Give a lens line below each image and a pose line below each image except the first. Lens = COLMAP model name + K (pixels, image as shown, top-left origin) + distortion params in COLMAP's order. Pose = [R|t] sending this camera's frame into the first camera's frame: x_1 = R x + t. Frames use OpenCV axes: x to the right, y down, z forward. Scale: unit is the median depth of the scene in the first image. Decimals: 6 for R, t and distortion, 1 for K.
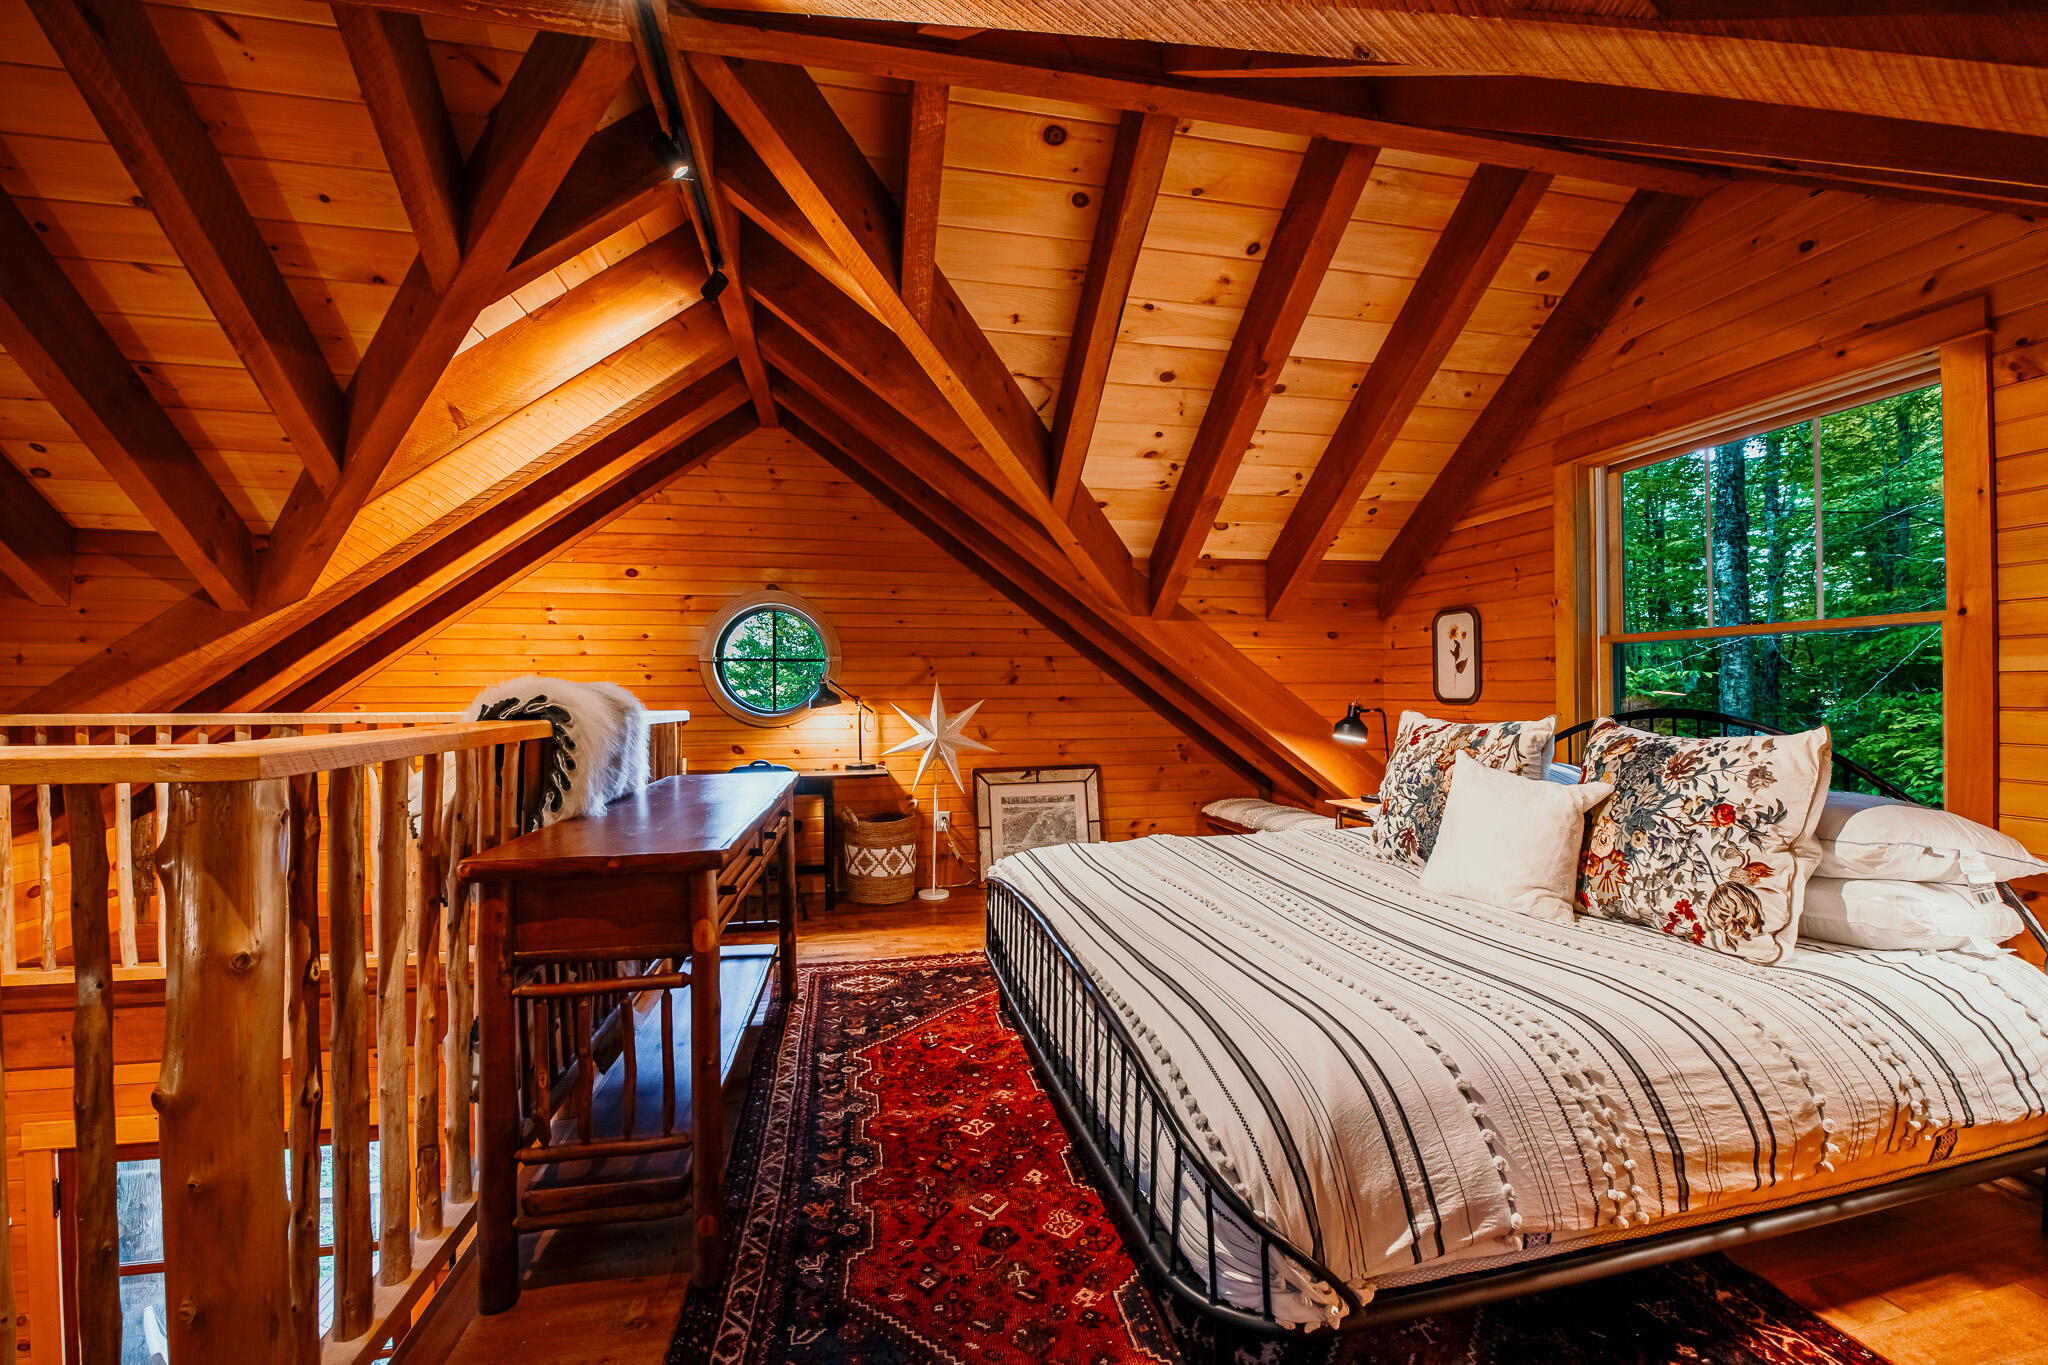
lens RADIAL K [[821.6, 0, 1025.1], [0, 821.6, 690.5], [0, 0, 1]] dist [-0.021111, -0.000437]
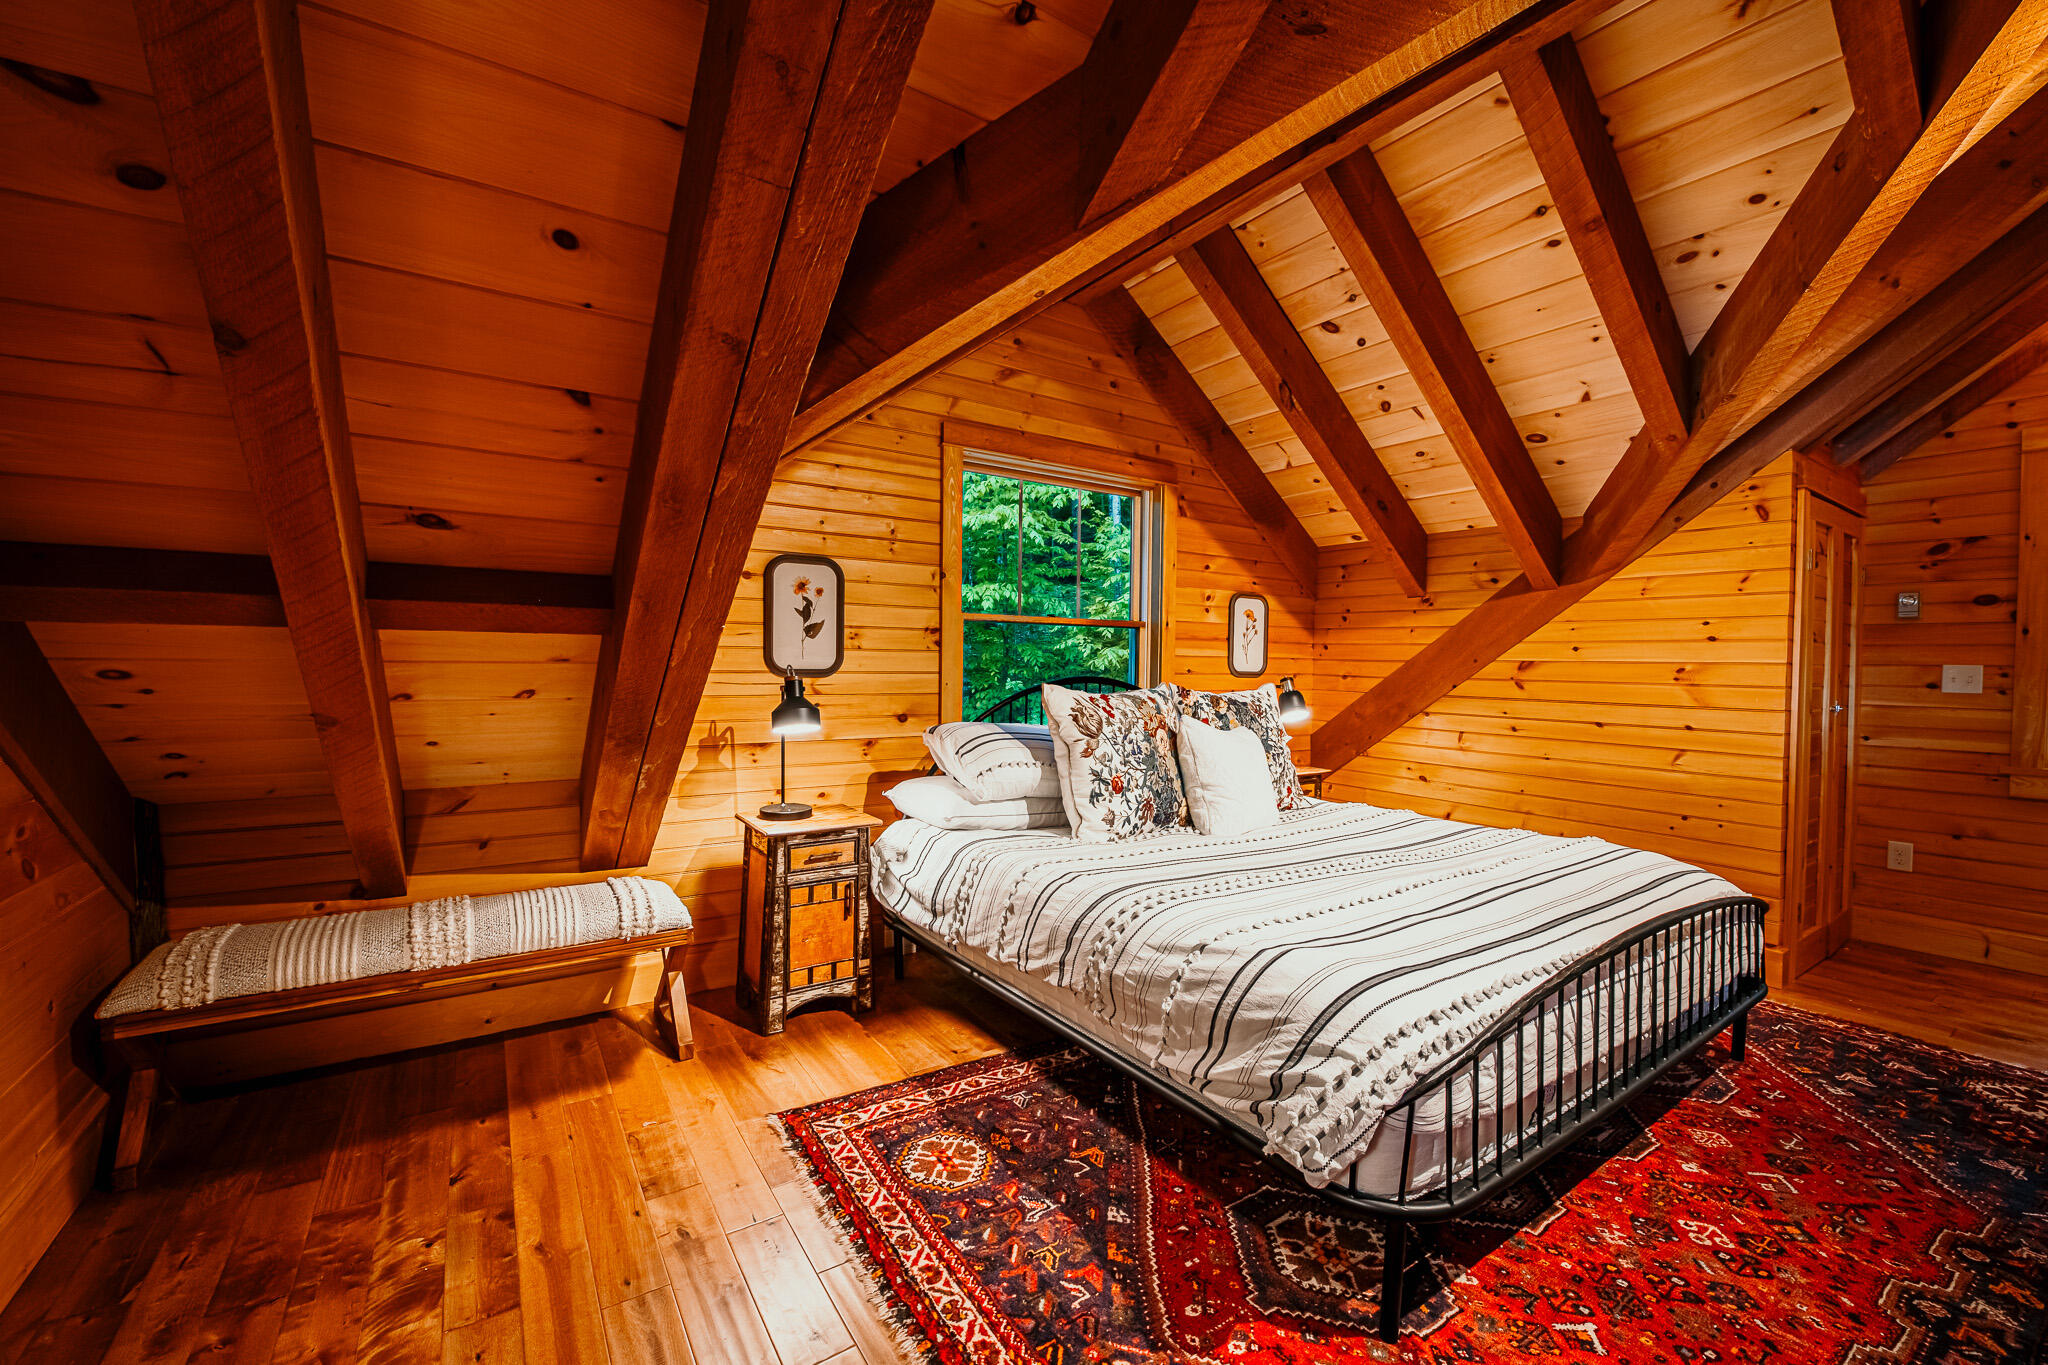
lens RADIAL K [[821.6, 0, 1018.5], [0, 821.6, 668.9], [0, 0, 1]] dist [-0.021111, -0.000437]
pose [[-0.365698, -0.006704, 0.930709, -0.415492], [-0.013009, 0.999913, 0.002091, 0.007515], [-0.930643, -0.011343, -0.365753, 1.504976]]
